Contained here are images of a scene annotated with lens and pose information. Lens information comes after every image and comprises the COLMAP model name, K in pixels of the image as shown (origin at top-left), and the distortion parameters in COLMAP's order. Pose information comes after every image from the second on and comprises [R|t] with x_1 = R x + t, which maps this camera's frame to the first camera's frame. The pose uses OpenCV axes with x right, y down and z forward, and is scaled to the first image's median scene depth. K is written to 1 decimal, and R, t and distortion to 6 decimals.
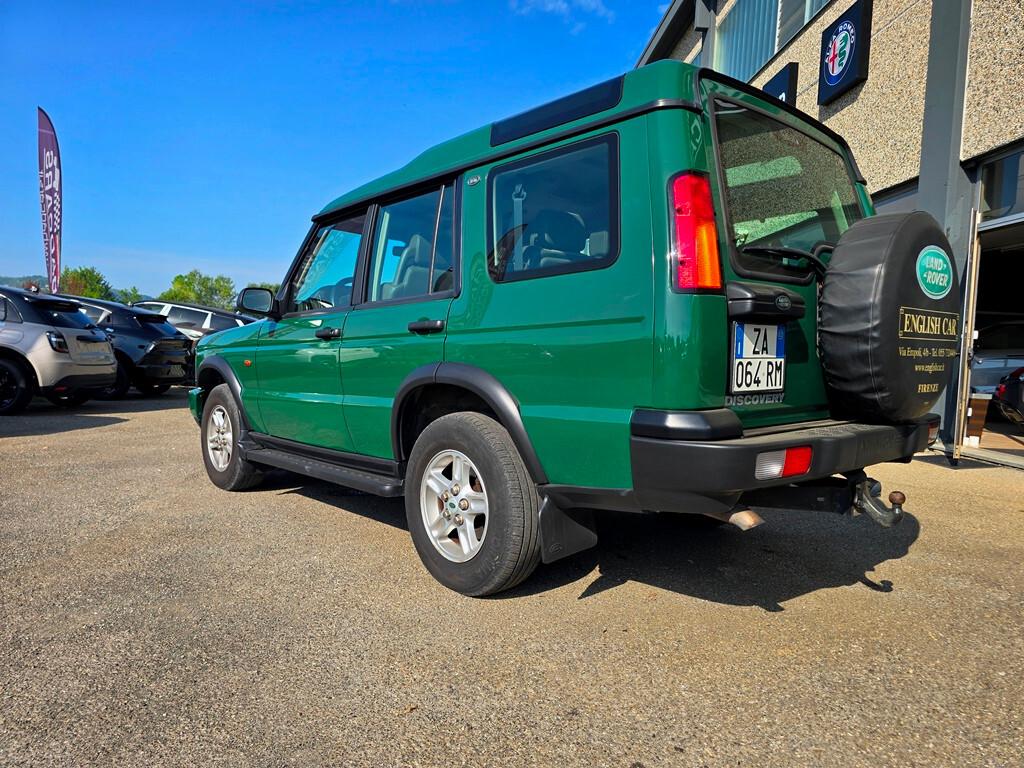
lens RADIAL K [[690.7, 0, 506.7], [0, 690.7, 386.4], [0, 0, 1]] dist [0.047150, -0.040265]
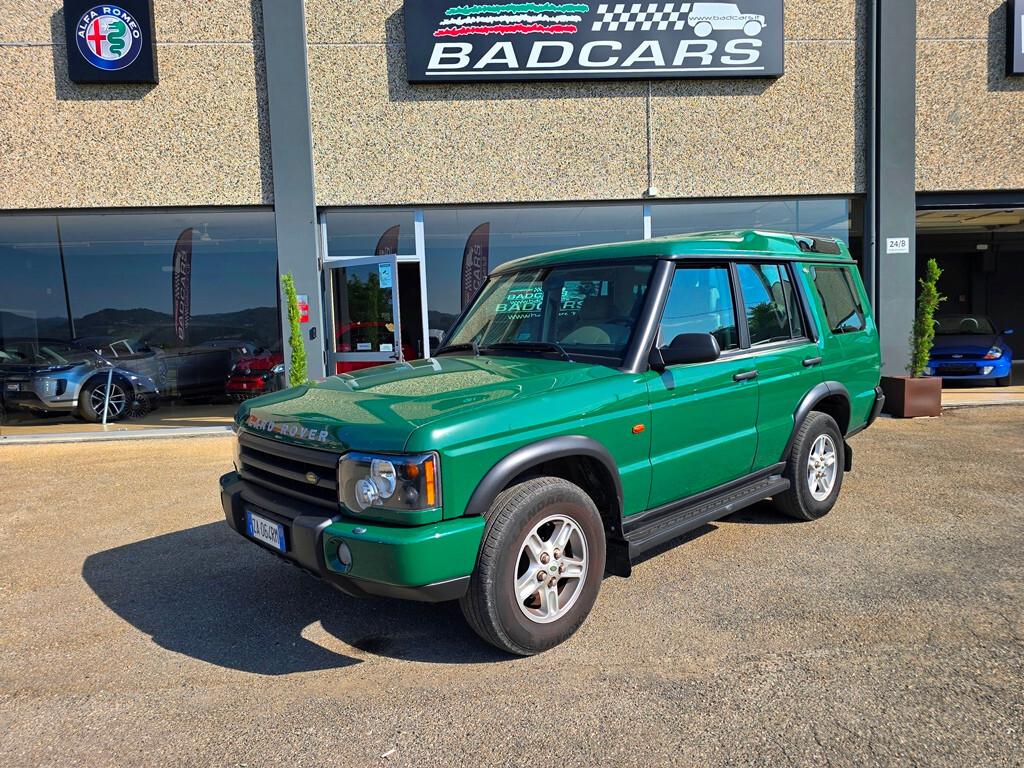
lens RADIAL K [[693.0, 0, 519.3], [0, 693.0, 384.8], [0, 0, 1]] dist [0.050233, -0.044330]
pose [[-0.021246, -0.106265, 0.994111, -1.629643], [0.081020, 0.990882, 0.107652, -0.254375], [-0.996486, 0.082830, -0.012442, 1.646150]]
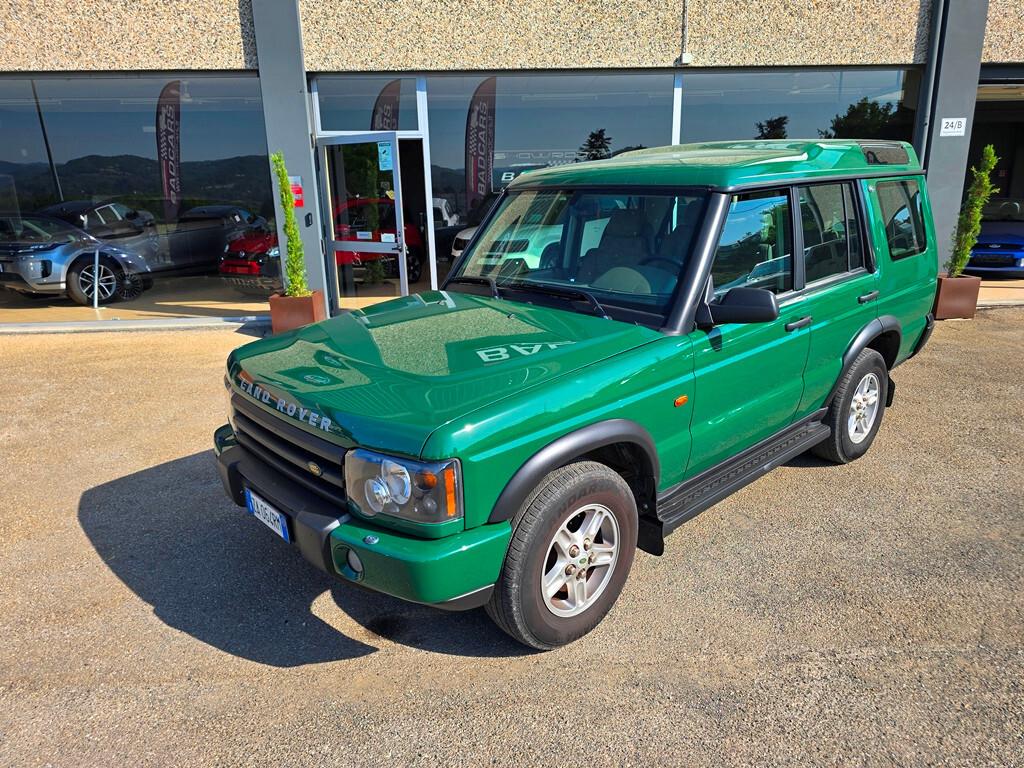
lens RADIAL K [[696.6, 0, 520.7], [0, 696.6, 387.6], [0, 0, 1]] dist [0.037945, -0.032332]
pose [[-0.016241, -0.302679, 0.952954, -1.470366], [0.066621, 0.950634, 0.303078, -0.380983], [-0.997646, 0.068409, 0.004726, 1.668475]]
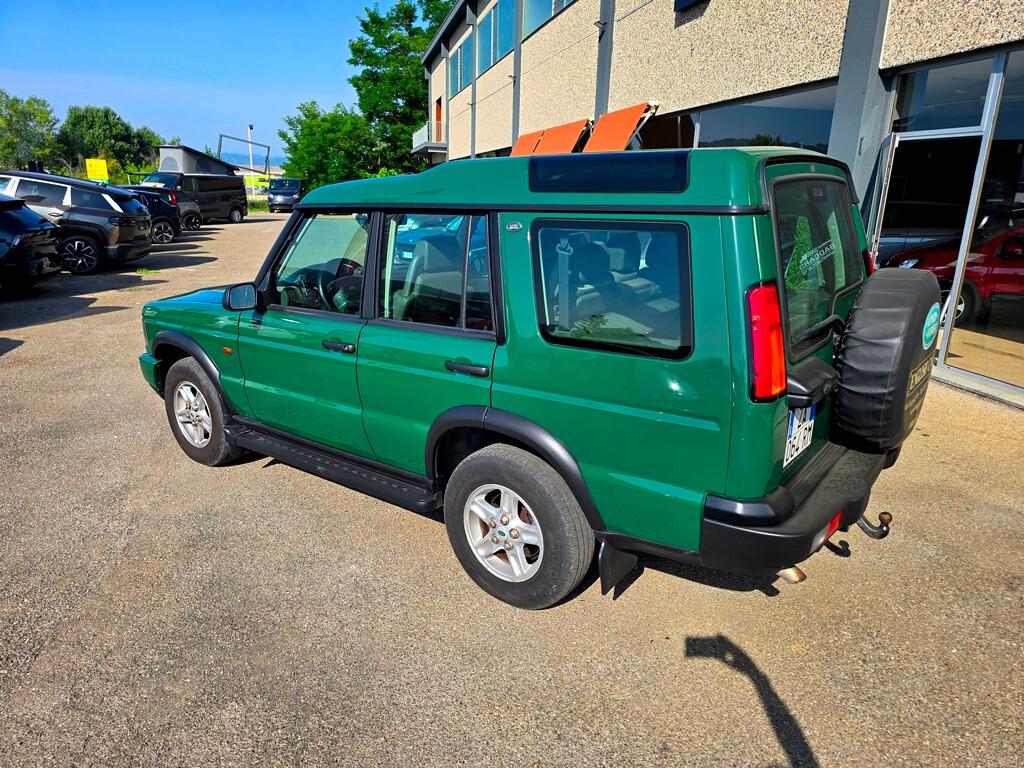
lens RADIAL K [[690.3, 0, 512.0], [0, 690.3, 384.0], [0, 0, 1]] dist [0.044525, -0.036164]
pose [[0.983392, -0.061973, 0.170584, -0.224319], [0.020775, 0.972155, 0.233417, -0.298126], [-0.180300, -0.225997, 0.957297, 0.005384]]
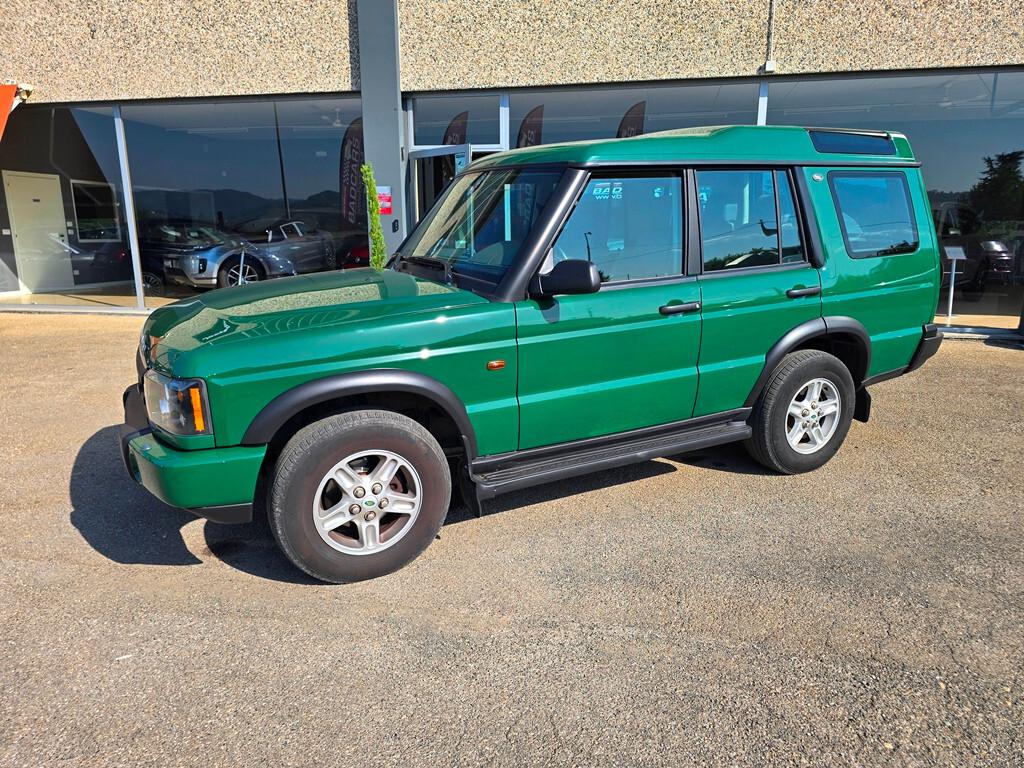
lens RADIAL K [[696.6, 0, 520.7], [0, 696.6, 387.6], [0, 0, 1]] dist [0.037945, -0.032332]
pose [[0.245463, -0.255056, 0.935251, -1.483183], [0.057193, 0.966897, 0.248675, -0.266938], [-0.967717, -0.007551, 0.251925, 1.160716]]
